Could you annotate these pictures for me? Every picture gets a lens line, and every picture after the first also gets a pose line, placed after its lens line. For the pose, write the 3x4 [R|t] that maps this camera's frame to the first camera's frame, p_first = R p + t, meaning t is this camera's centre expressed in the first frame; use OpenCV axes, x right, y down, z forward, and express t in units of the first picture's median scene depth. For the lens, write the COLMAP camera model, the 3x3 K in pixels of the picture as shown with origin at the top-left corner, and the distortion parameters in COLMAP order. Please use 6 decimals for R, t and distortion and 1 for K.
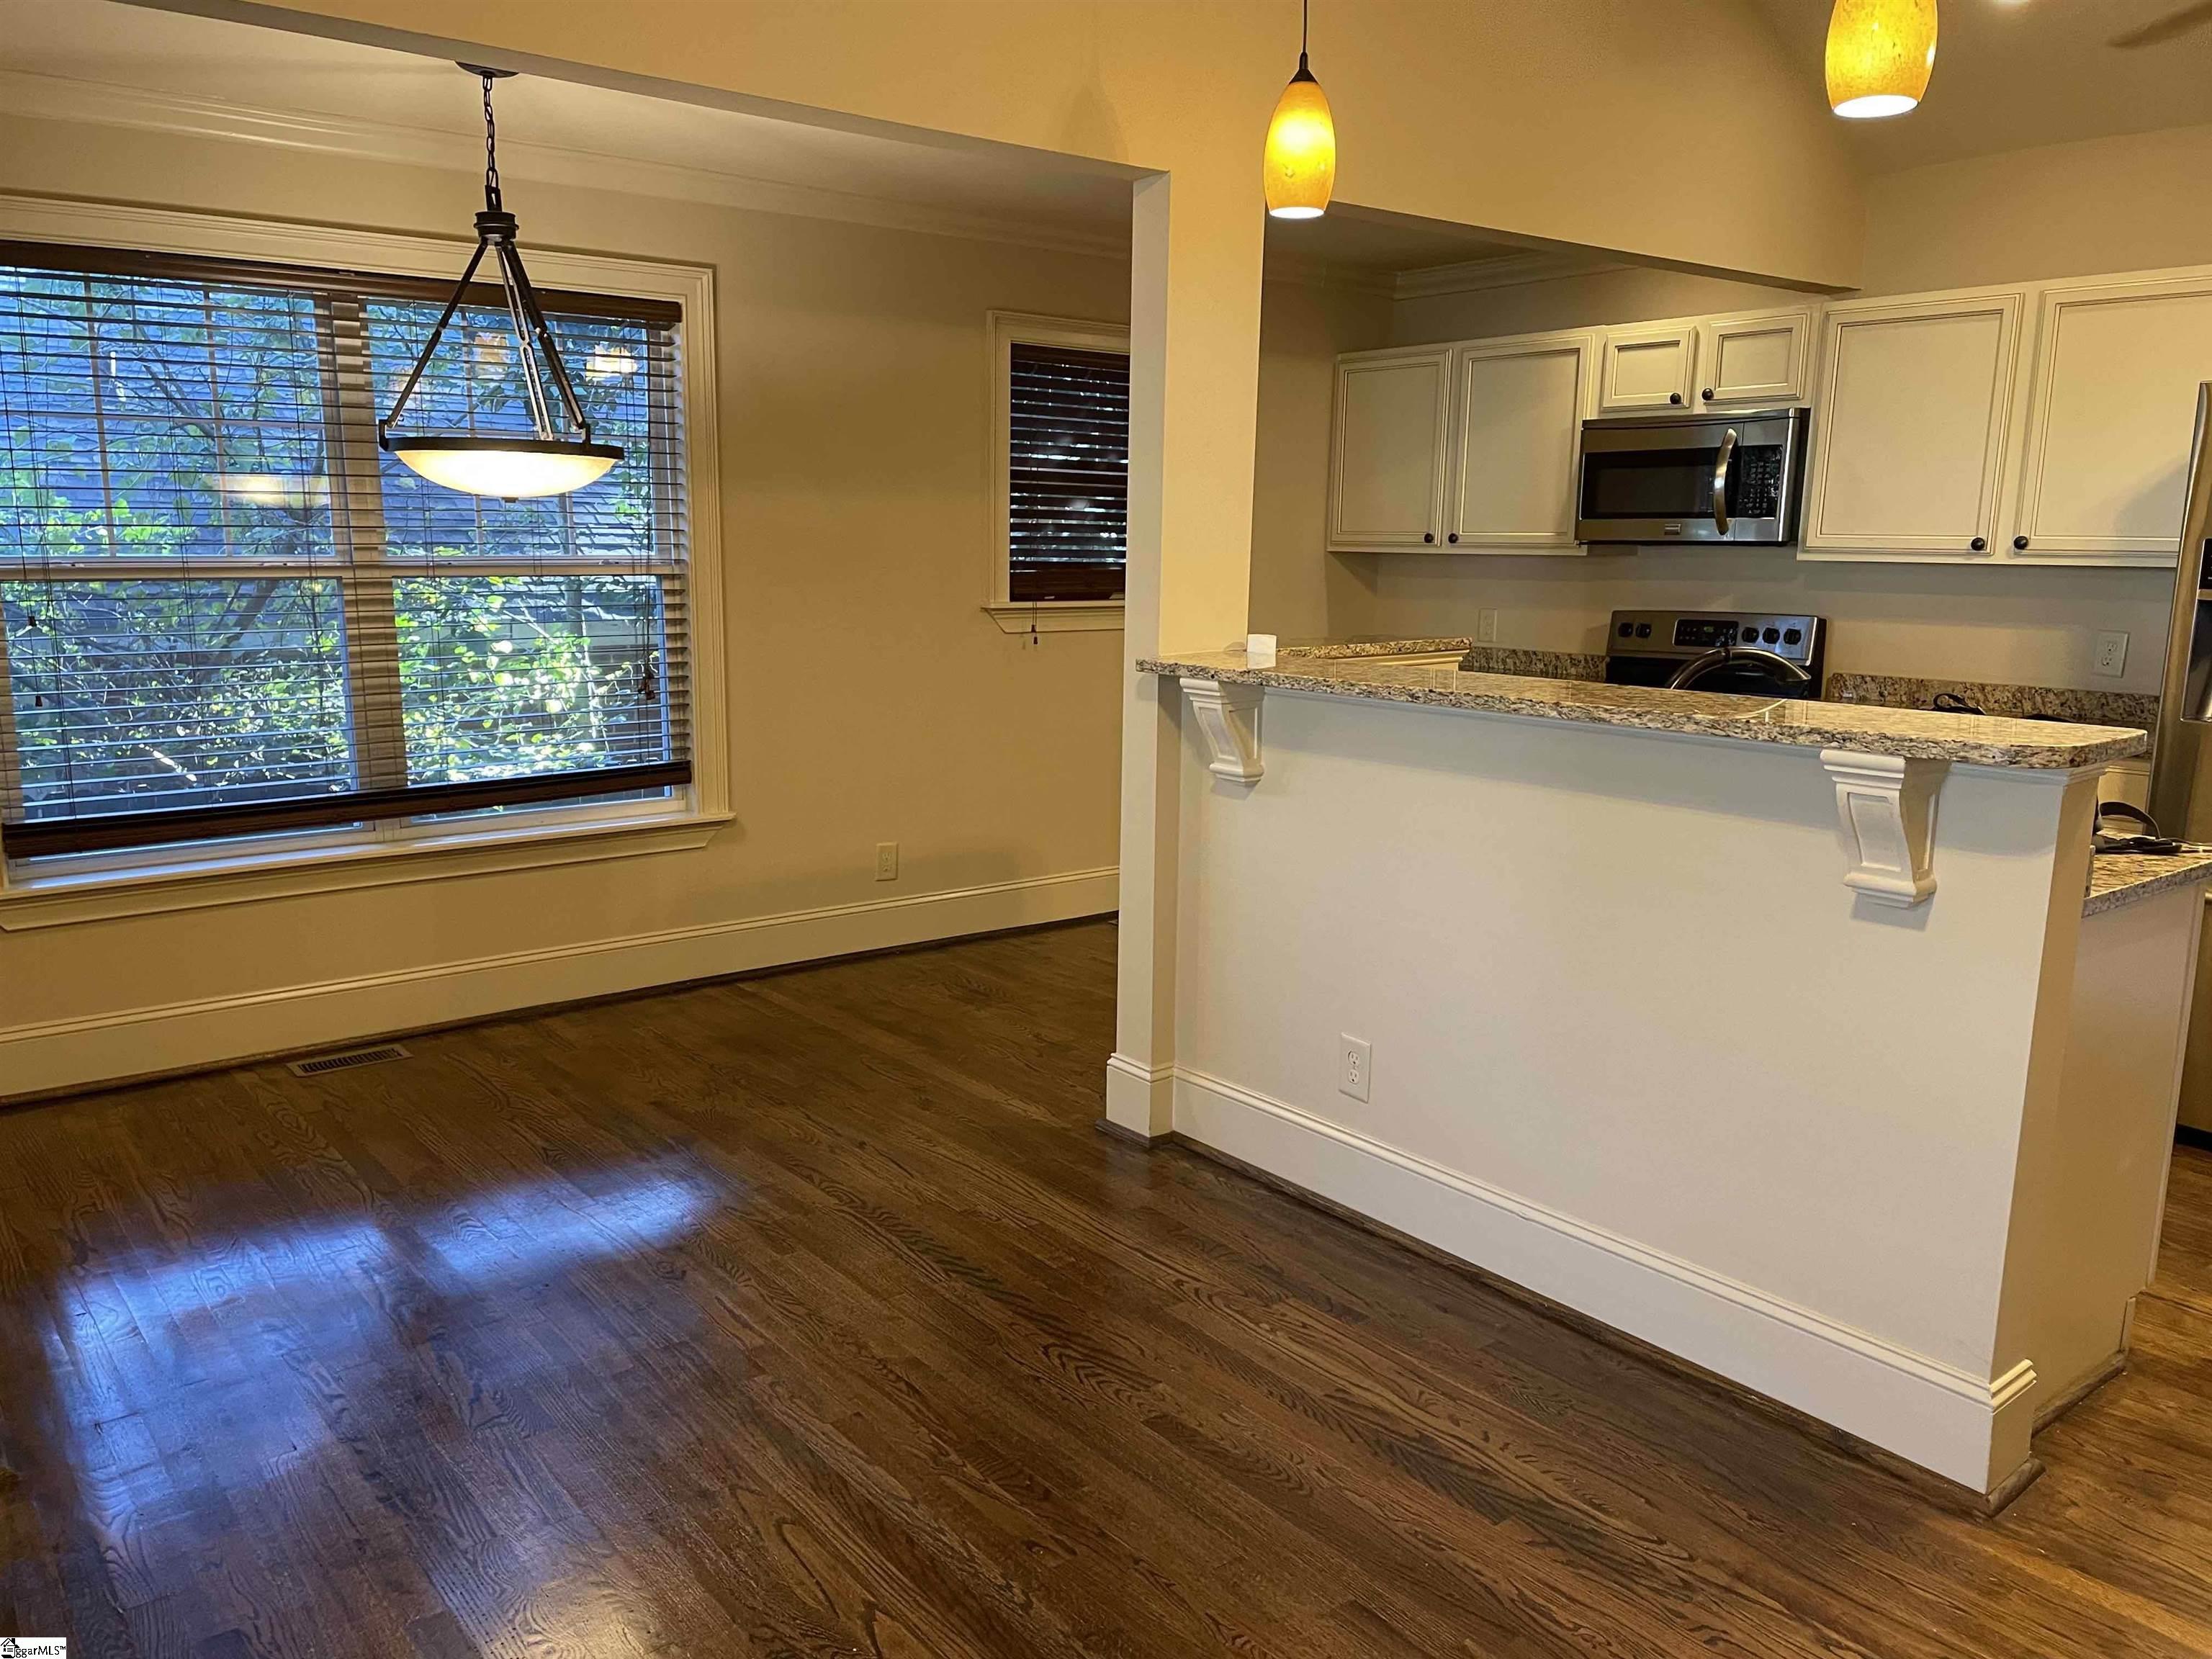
lens RADIAL K [[1665.2, 0, 1071.5], [0, 1665.2, 831.9], [0, 0, 1]] dist [0.092027, -0.110863]
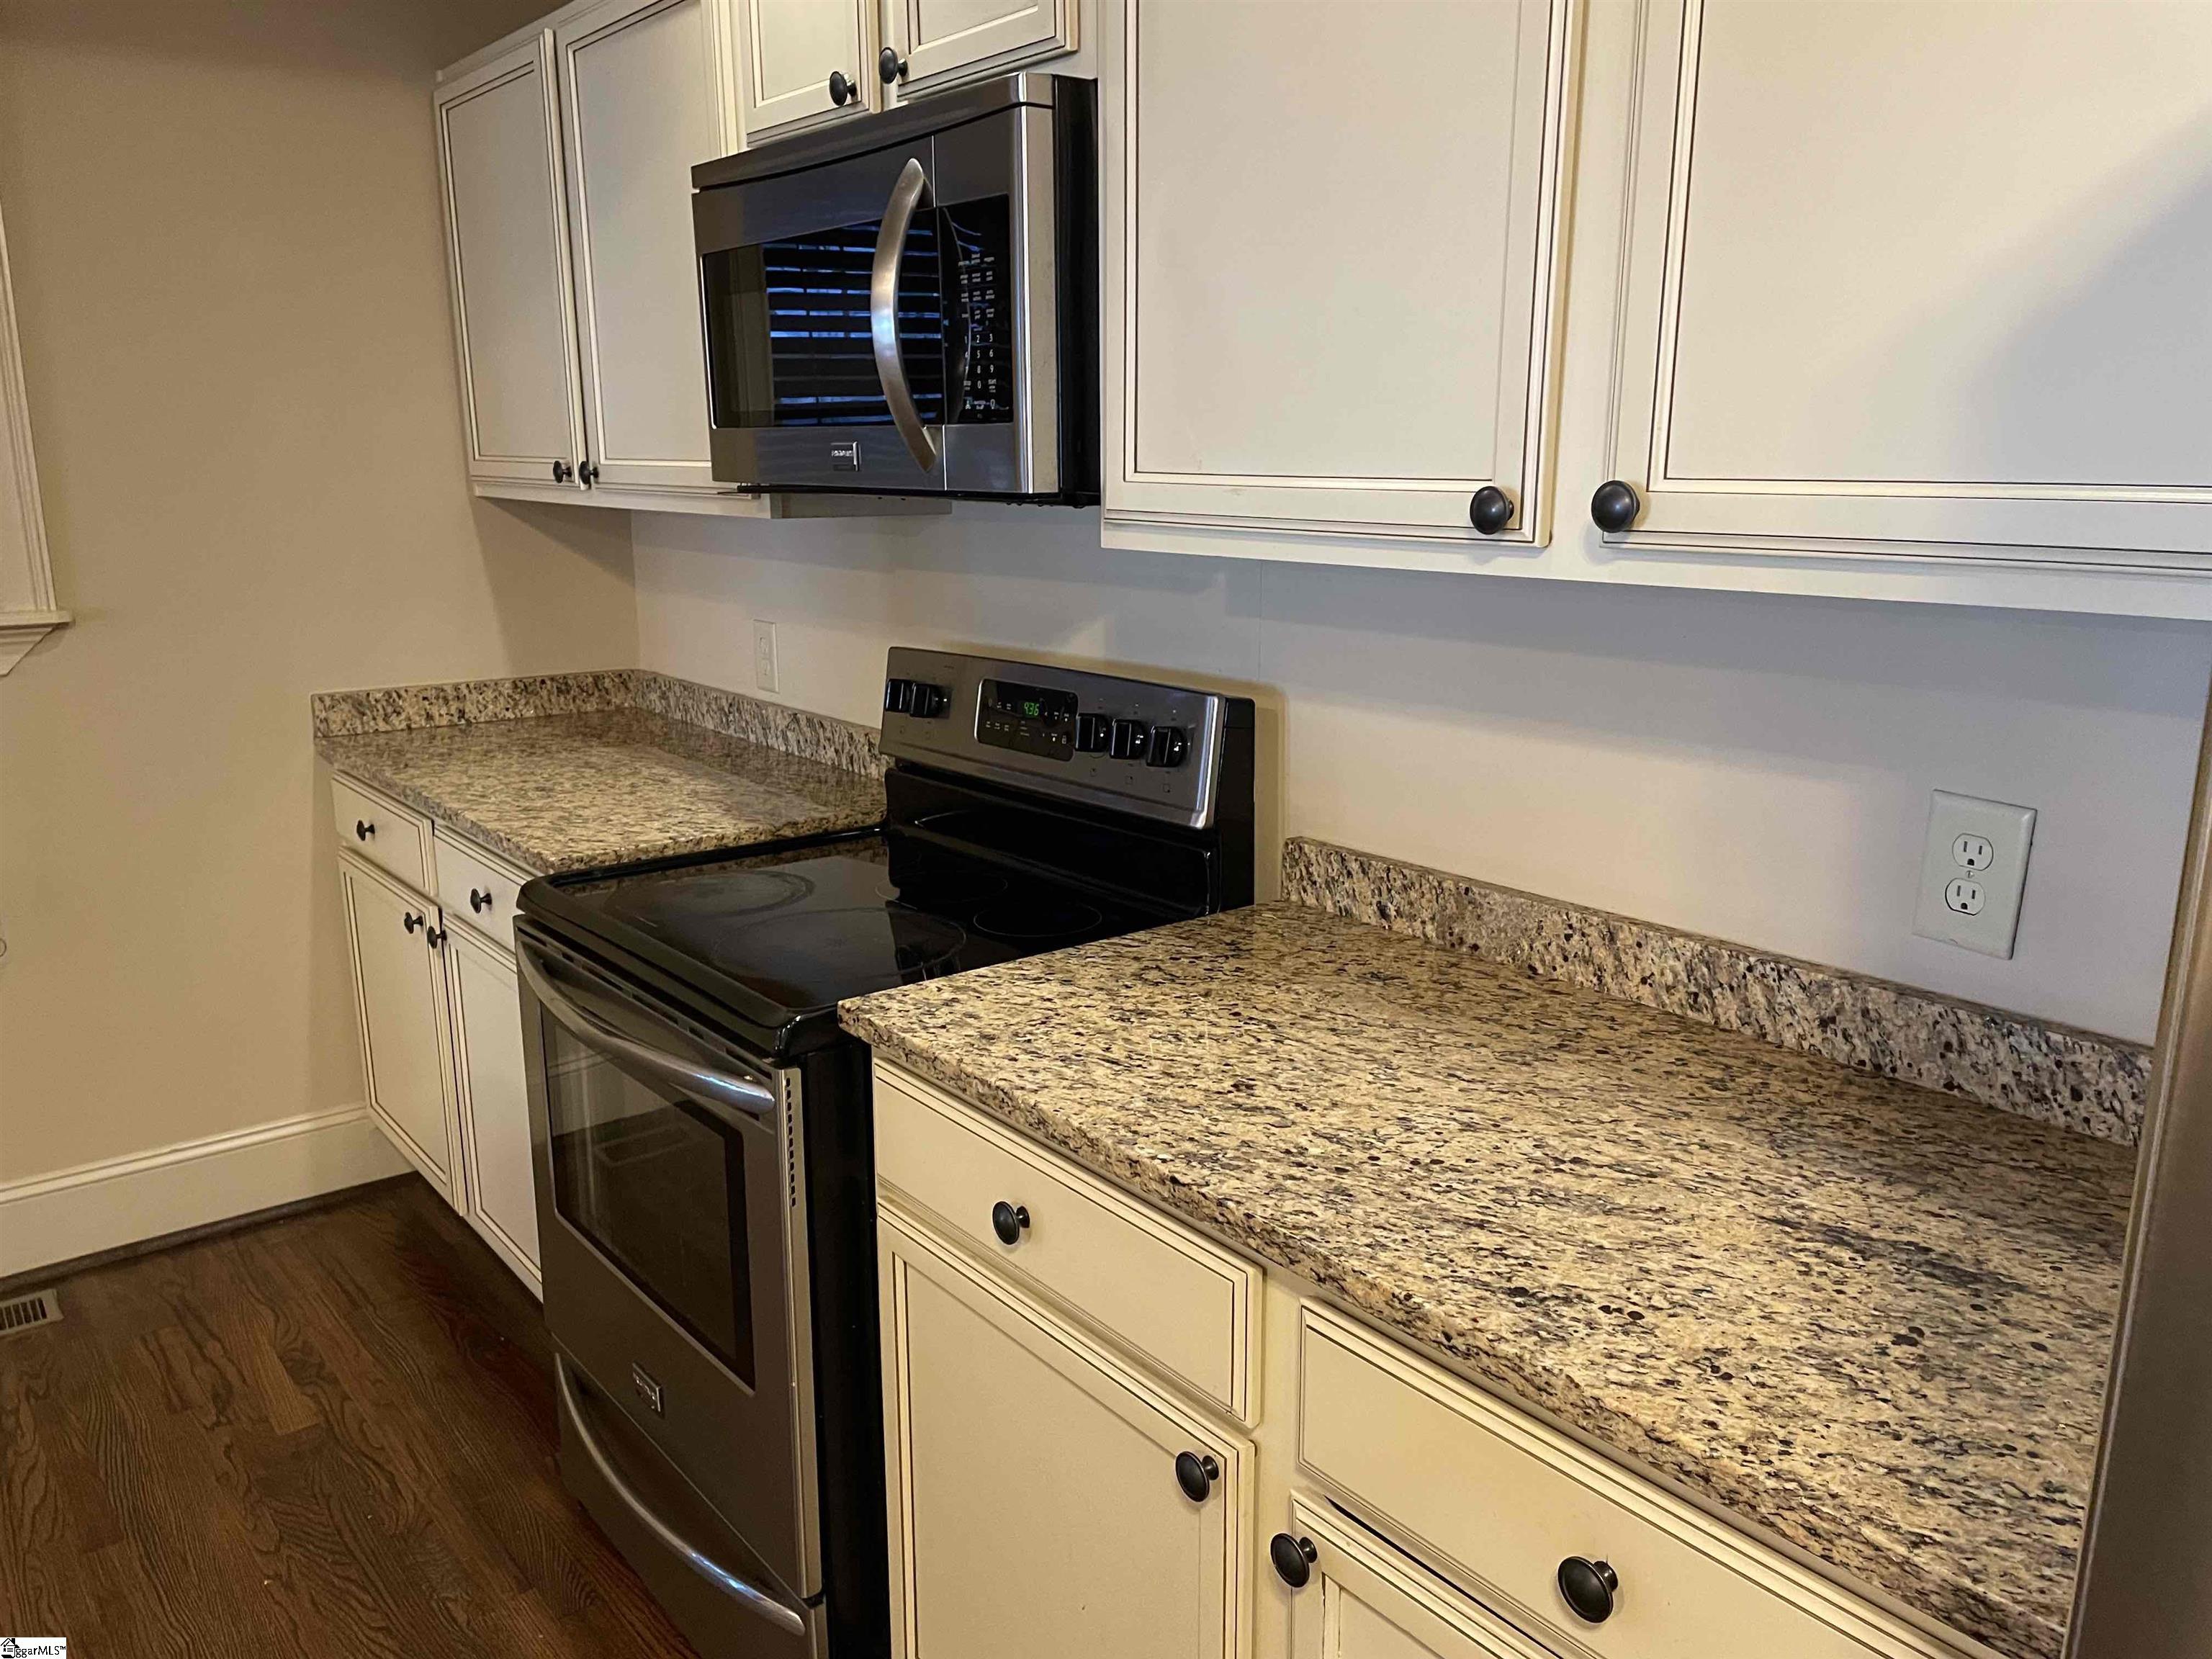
lens RADIAL K [[1679.2, 0, 1106.0], [0, 1679.2, 829.5], [0, 0, 1]] dist [0.121582, -0.184271]
pose [[0.999821, -0.017249, 0.007786, 0.424023], [0.016860, 0.998729, 0.047502, -0.119096], [-0.008596, -0.047362, 0.998841, 0.650540]]
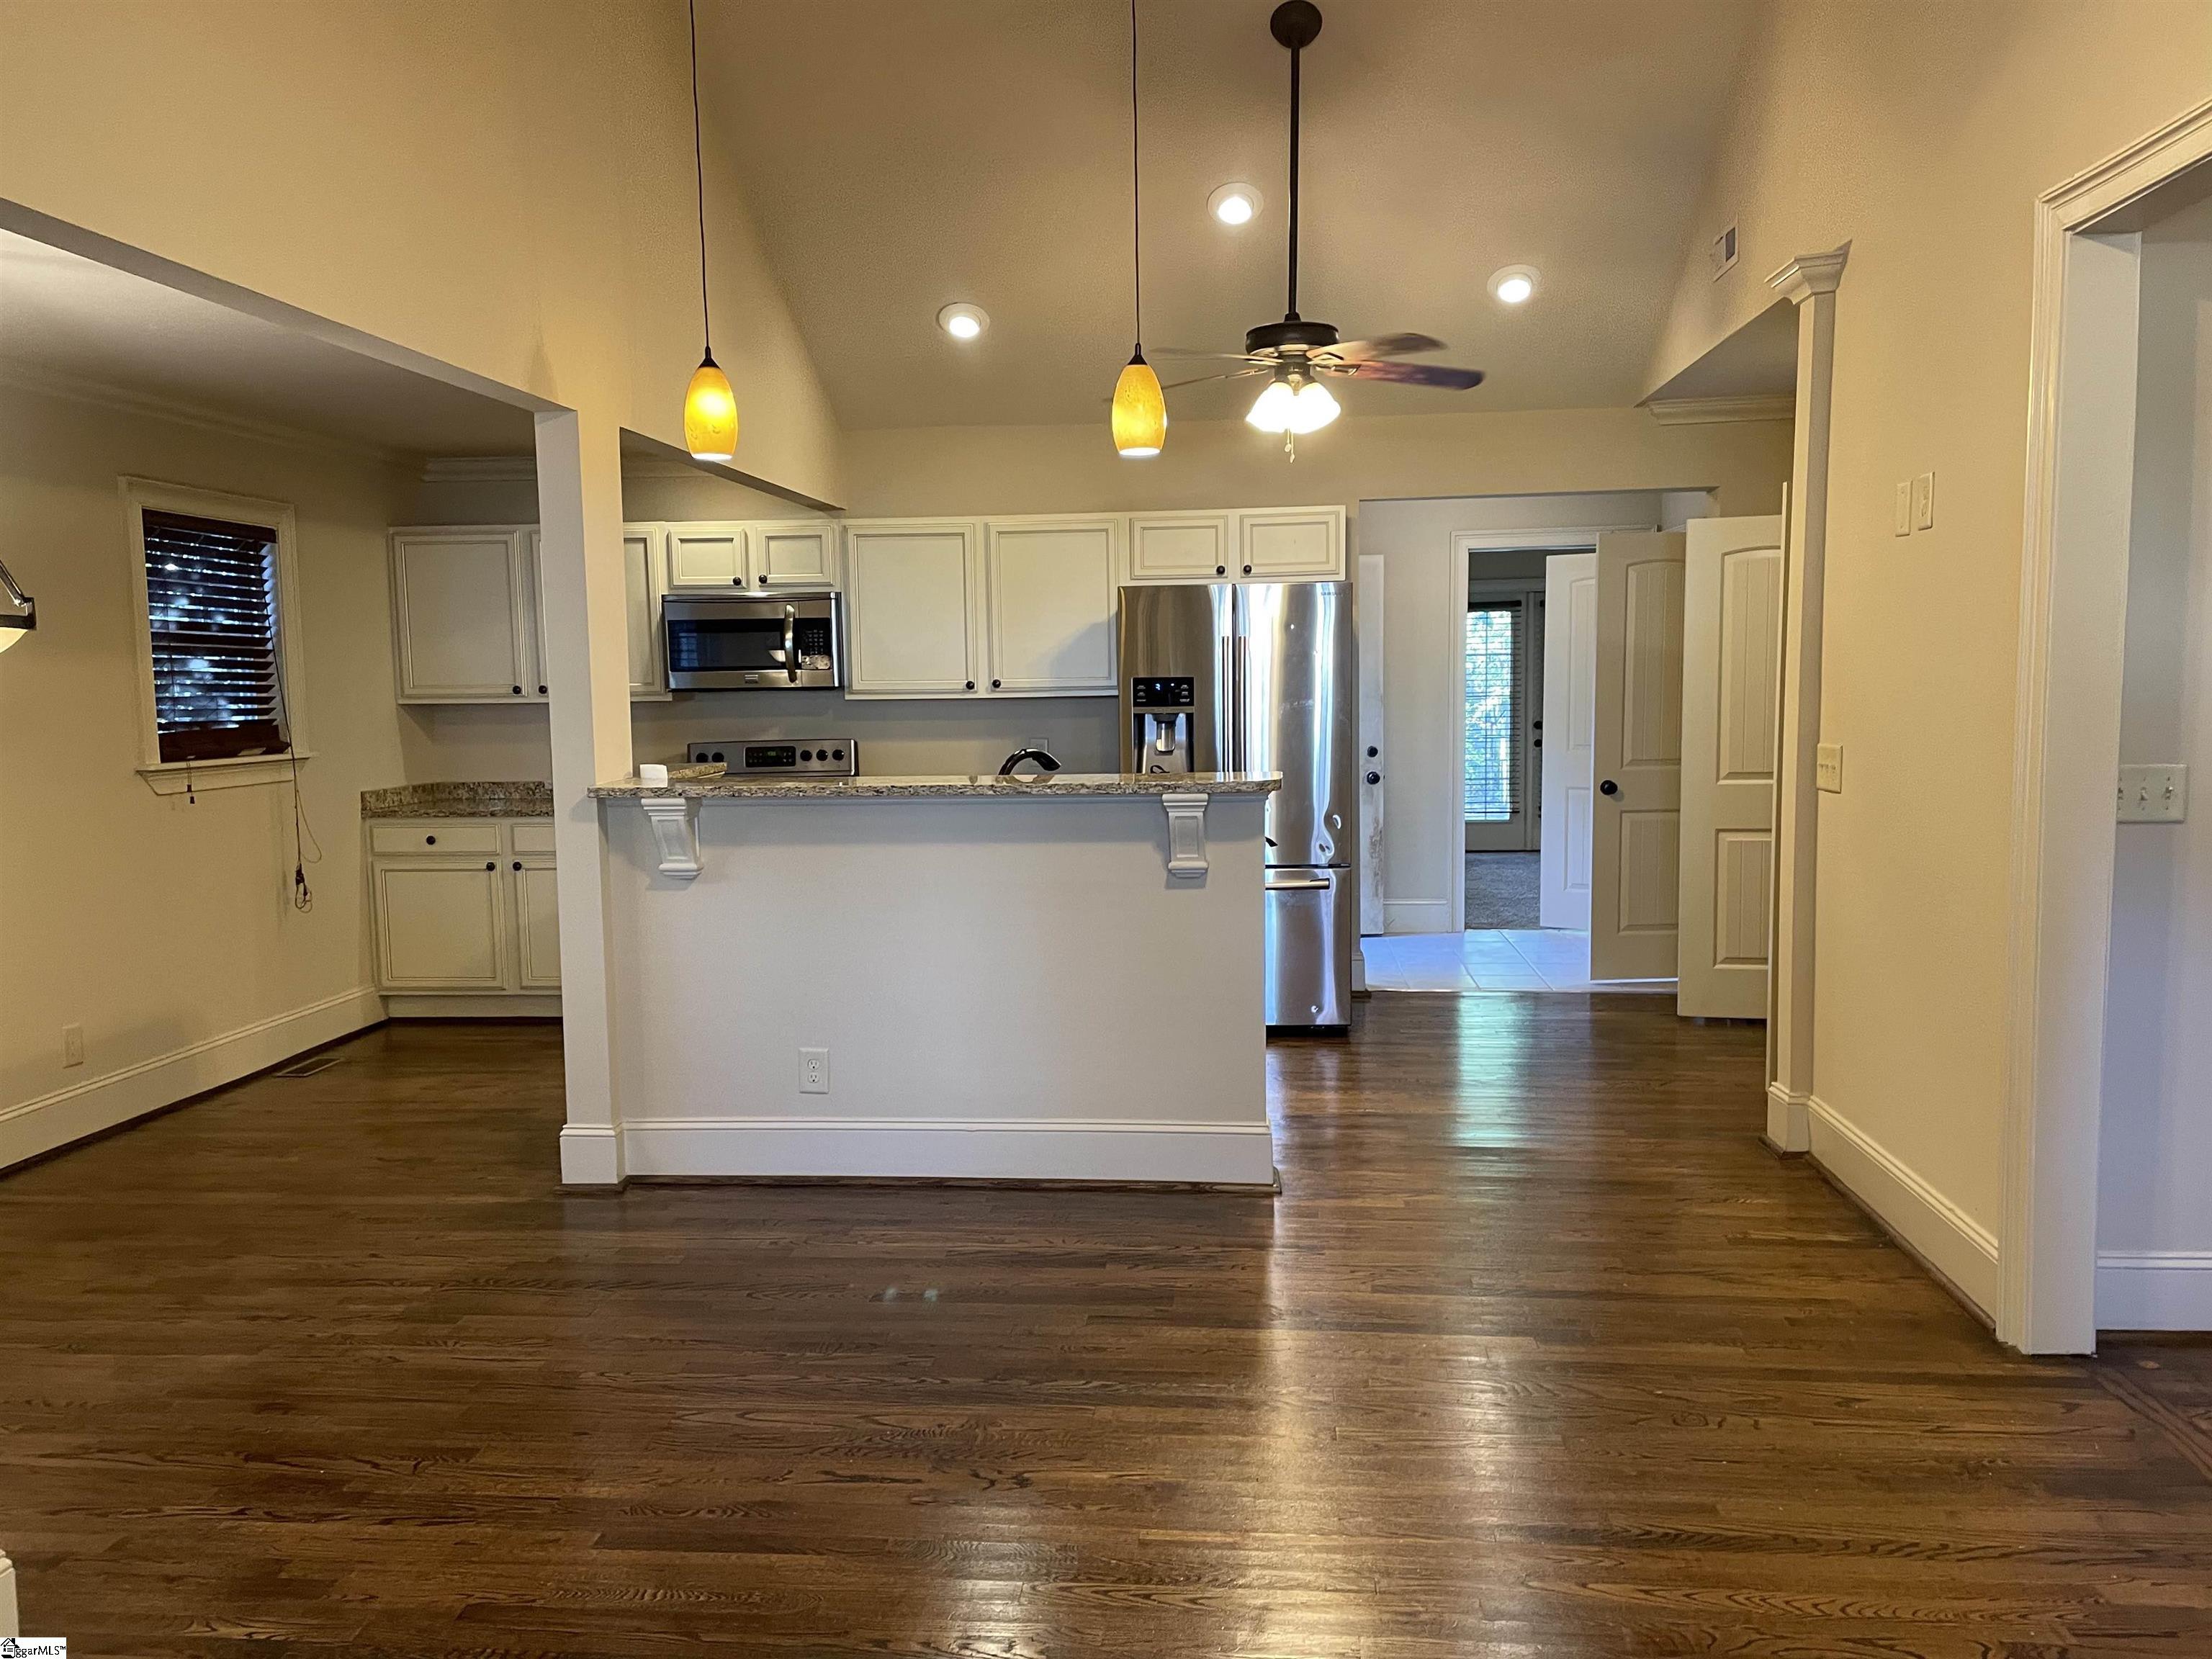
lens RADIAL K [[1679.2, 0, 1106.0], [0, 1679.2, 829.5], [0, 0, 1]] dist [0.121582, -0.184271]
pose [[0.689860, -0.088502, 0.718513, -0.424233], [0.152436, 0.988006, -0.024661, 0.011279], [-0.707713, 0.126540, 0.695076, -0.099328]]
